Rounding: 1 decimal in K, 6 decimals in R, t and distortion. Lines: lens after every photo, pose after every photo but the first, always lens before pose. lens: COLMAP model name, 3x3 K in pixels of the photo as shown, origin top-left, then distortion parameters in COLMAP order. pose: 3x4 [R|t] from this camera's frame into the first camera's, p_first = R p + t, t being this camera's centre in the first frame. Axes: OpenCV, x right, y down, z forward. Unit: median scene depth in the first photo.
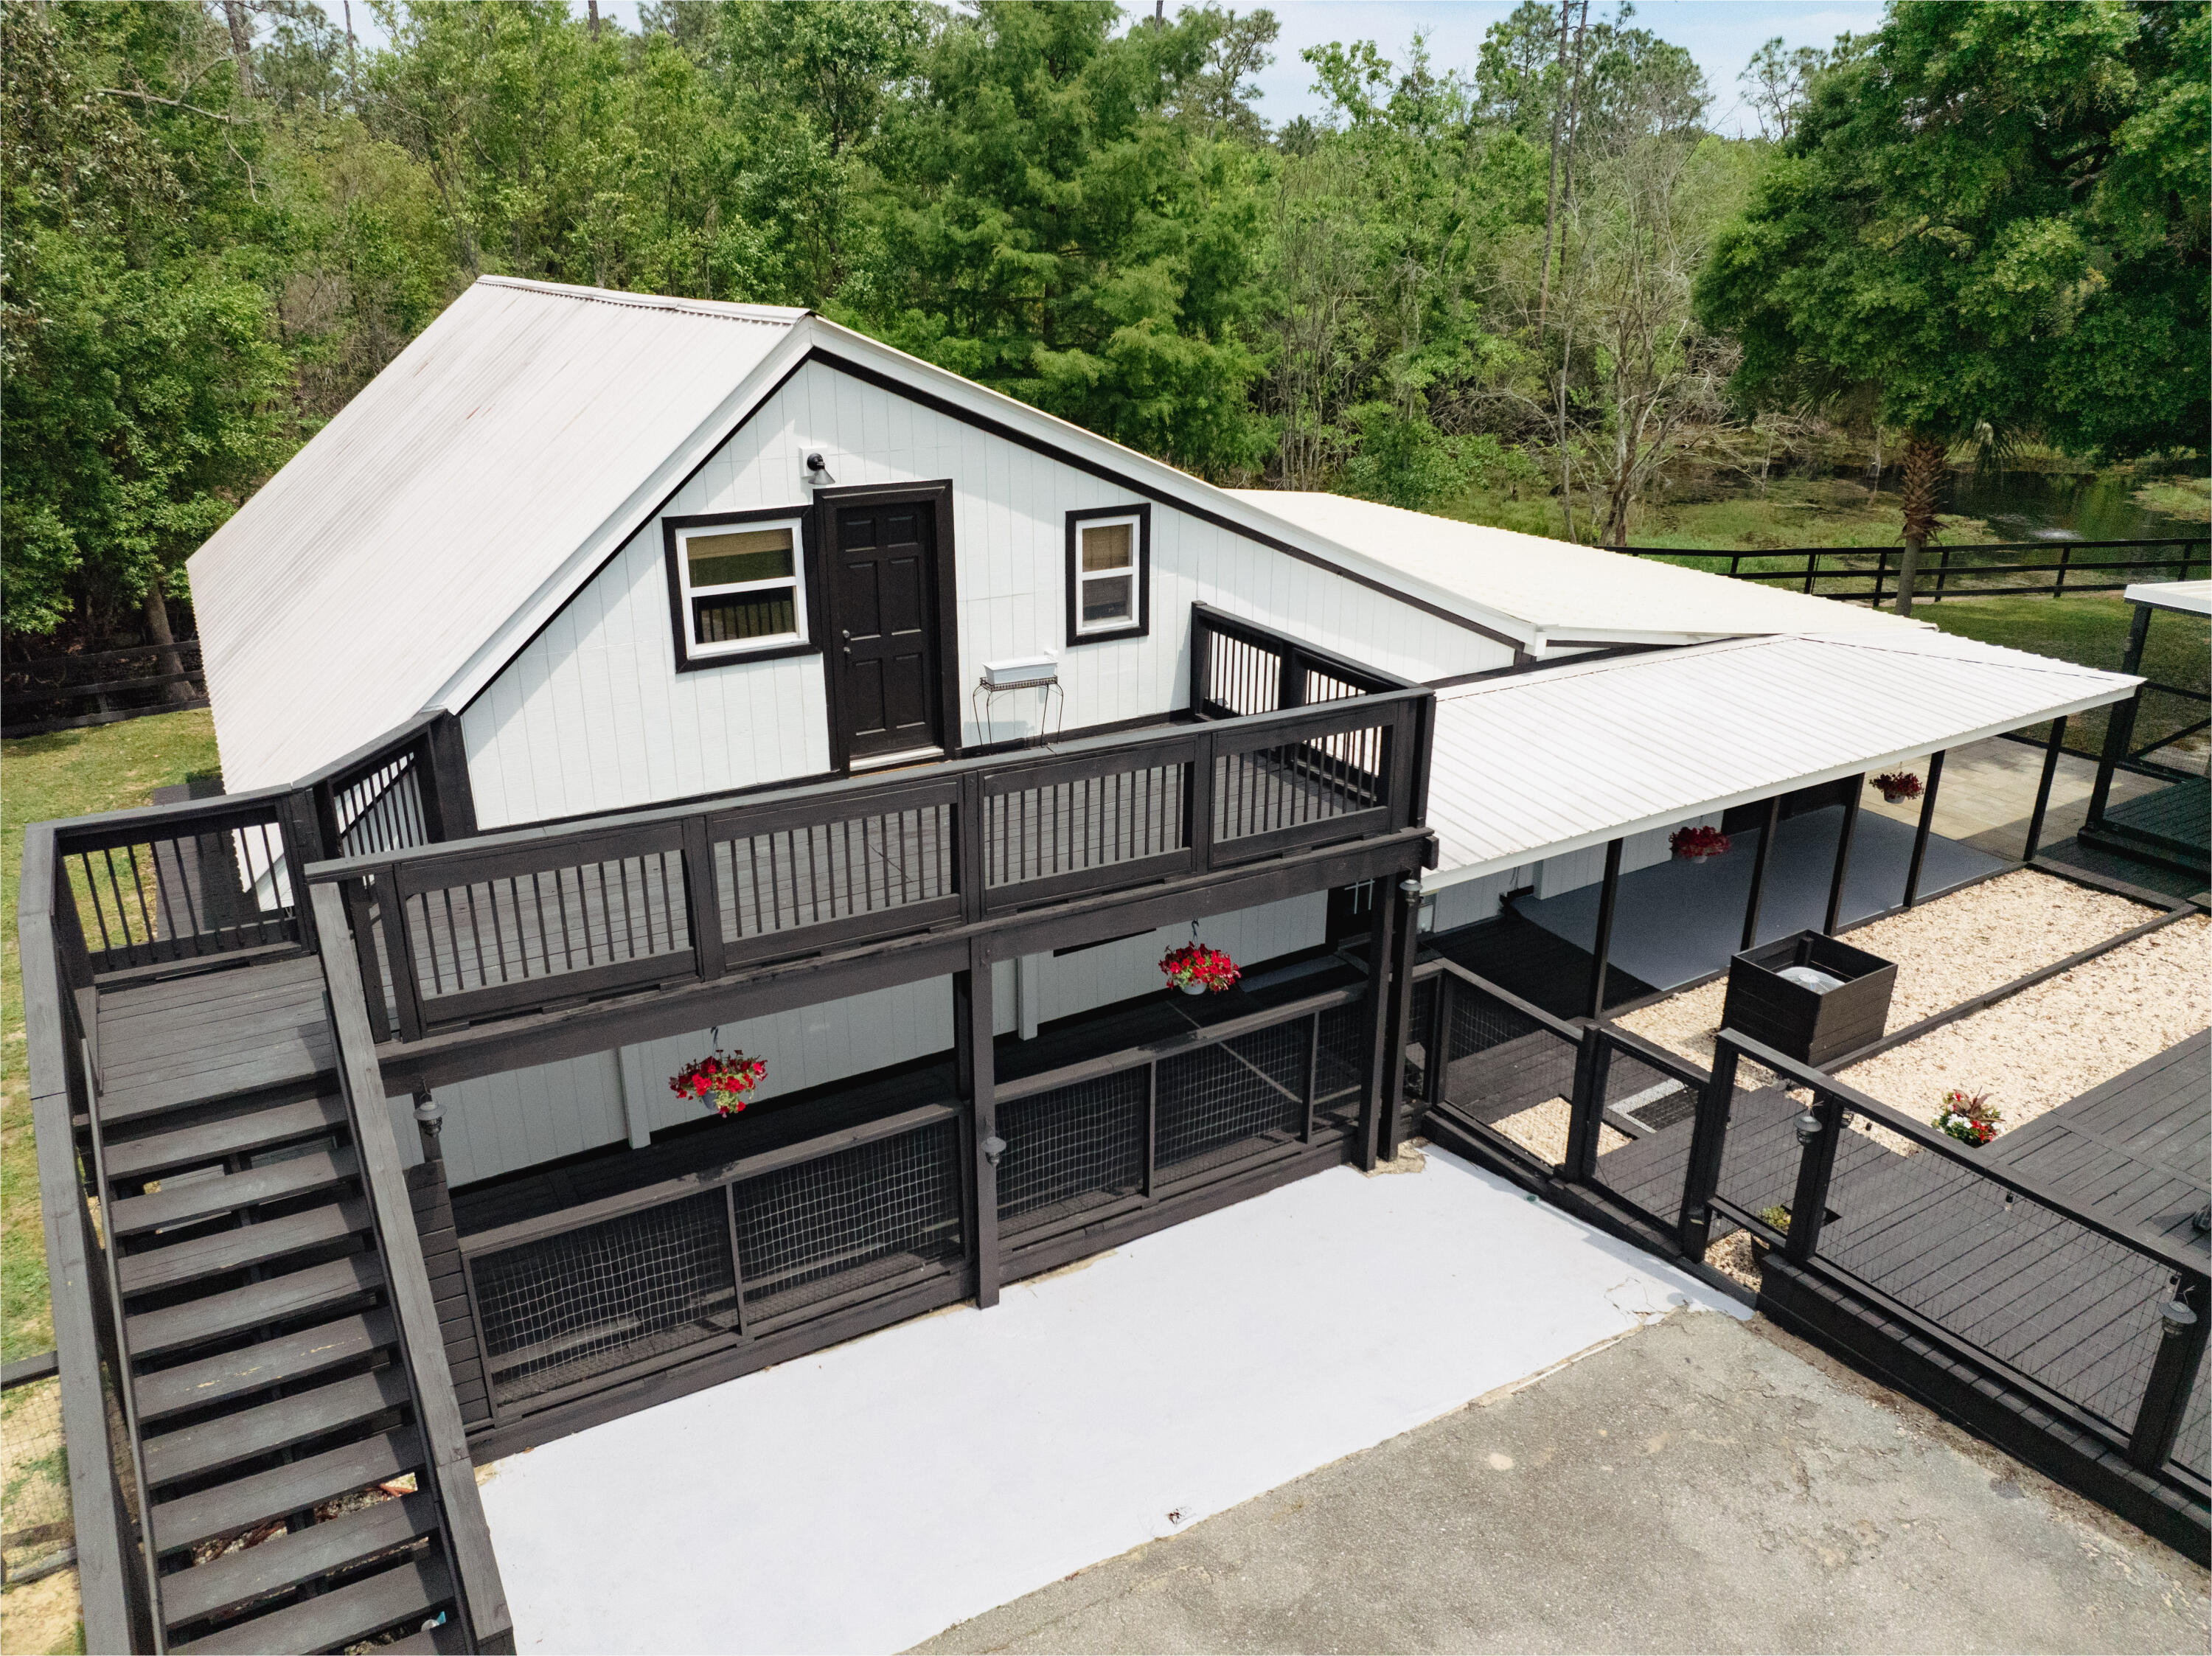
lens RADIAL K [[1551.2, 0, 1117.4], [0, 1551.2, 824.1], [0, 0, 1]] dist [-0.054725, 0.019715]
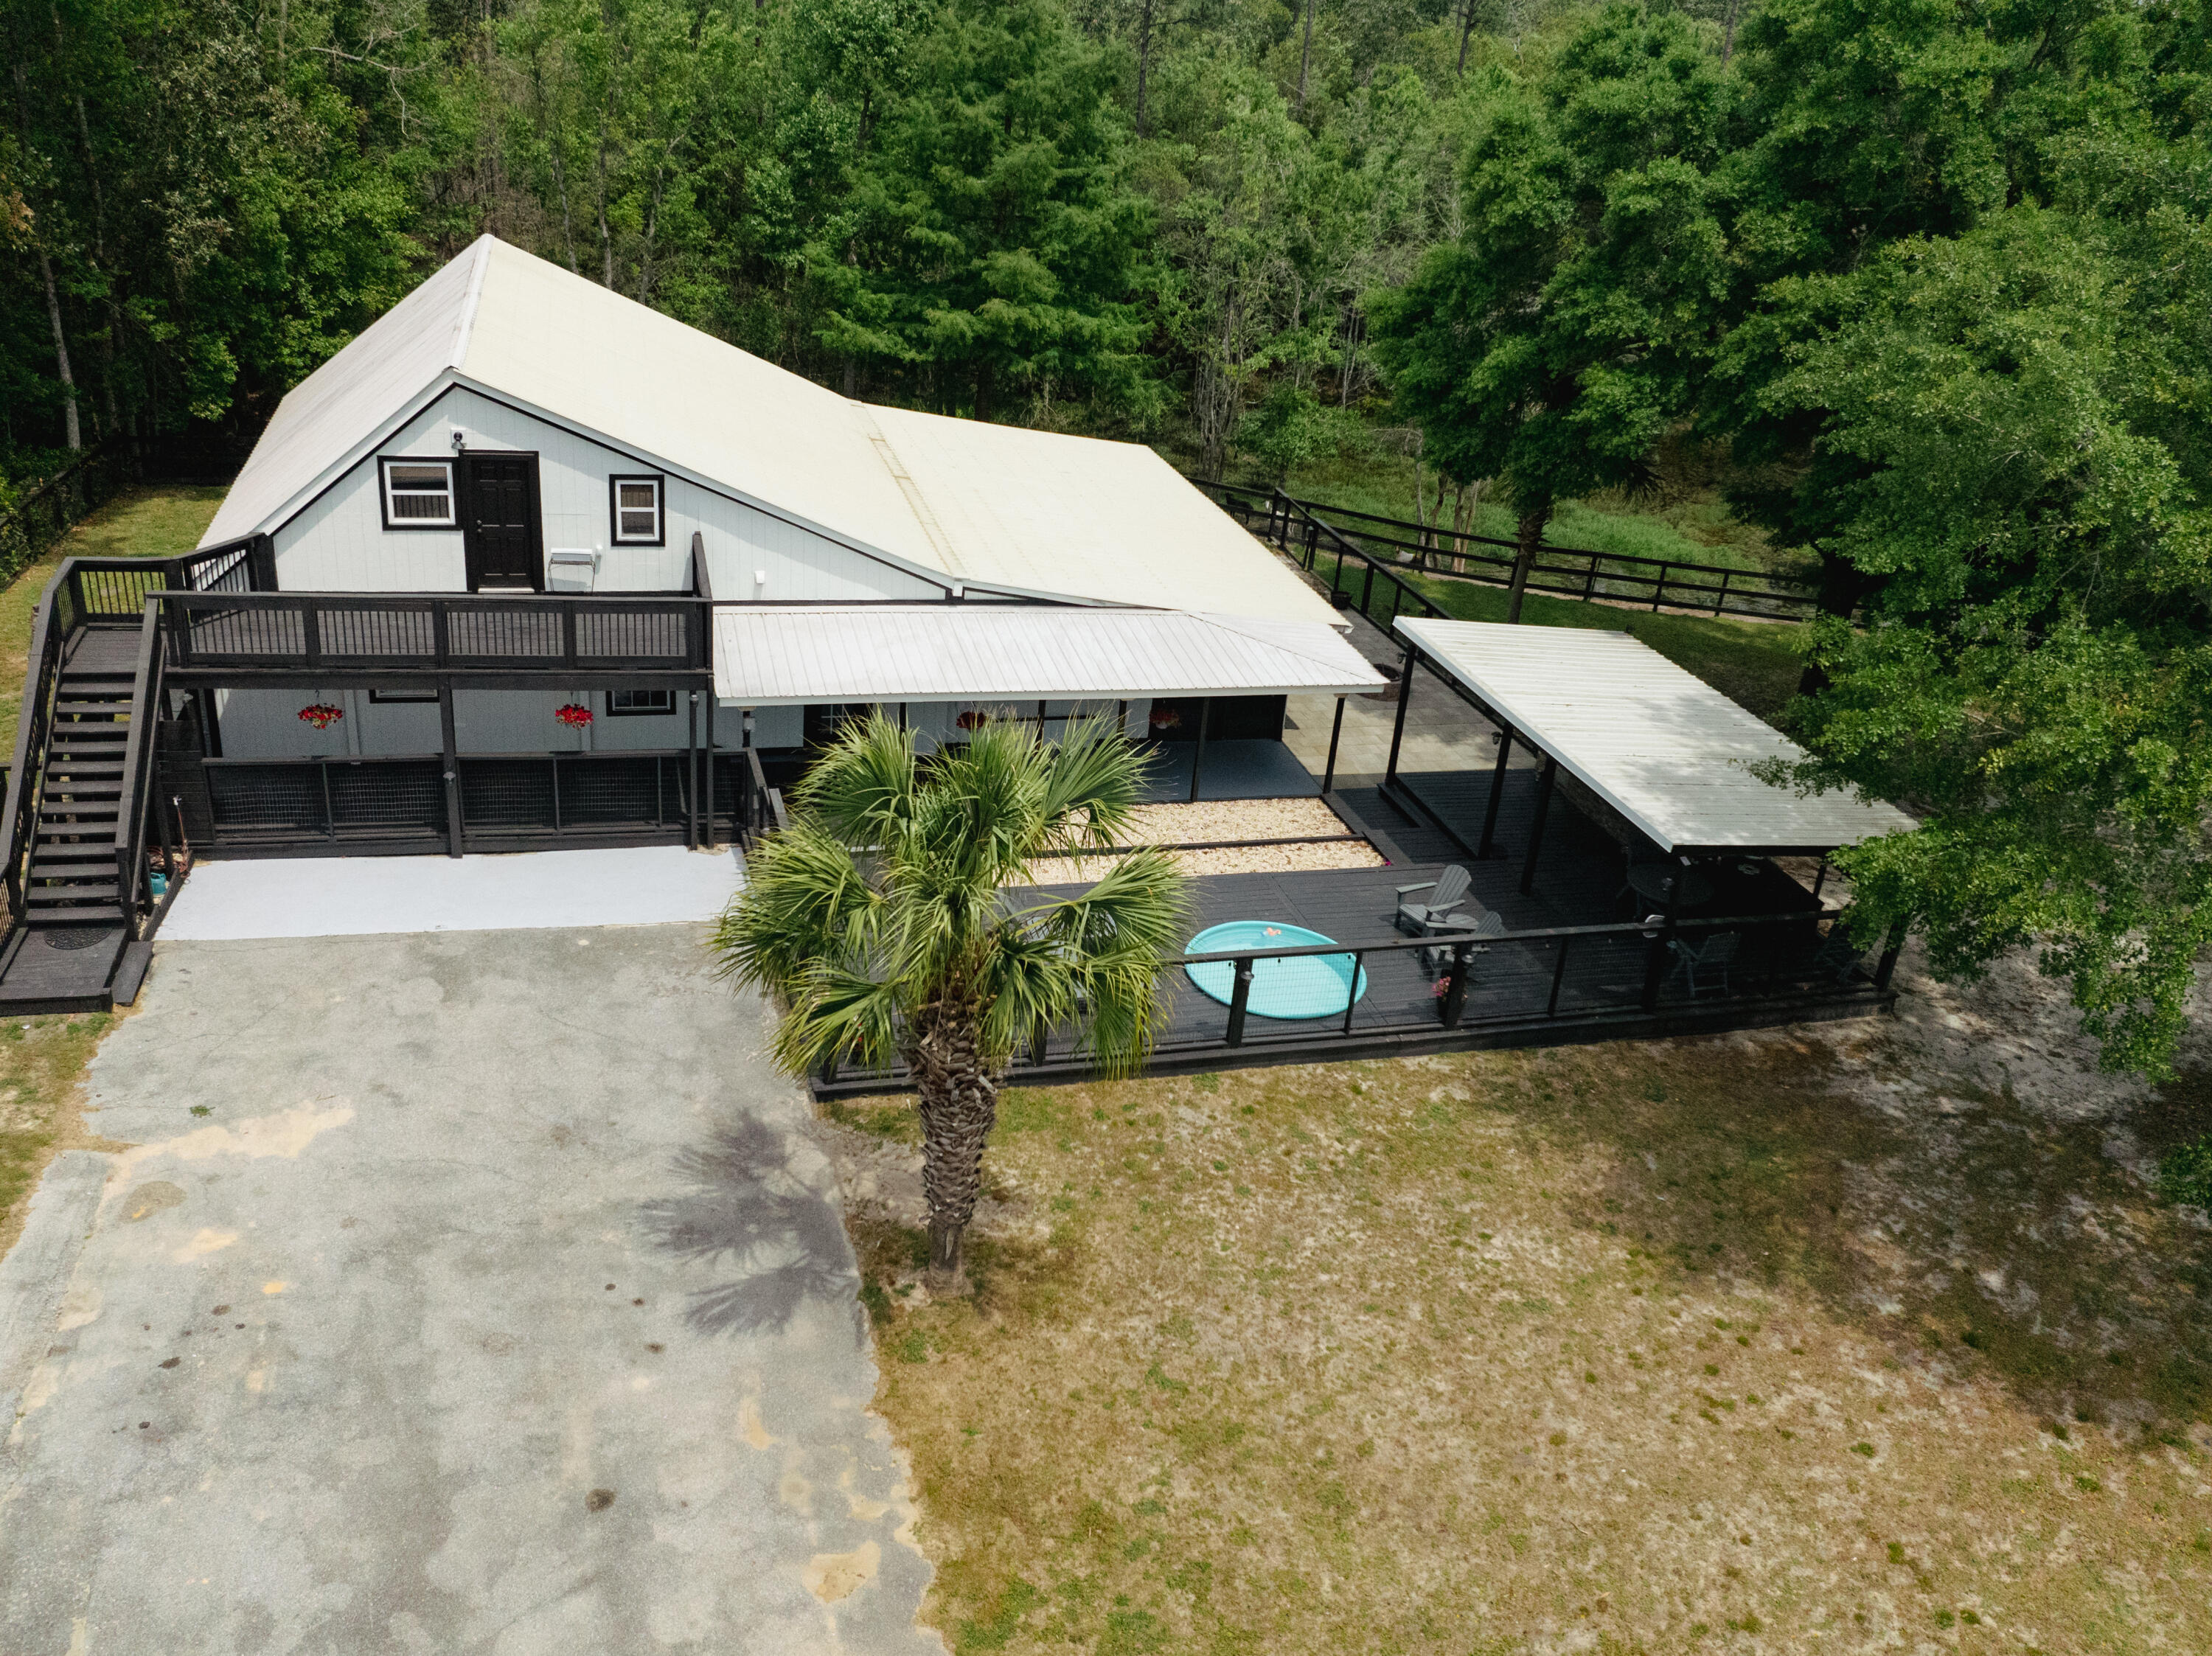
lens RADIAL K [[1751.7, 0, 1106.0], [0, 1751.7, 828.0], [0, 0, 1]] dist [-0.006389, -0.092874]
pose [[0.958991, 0.194795, -0.205891, 0.907226], [-0.178744, 0.979389, 0.094057, -0.077243], [0.219969, -0.053398, 0.974044, -0.806487]]
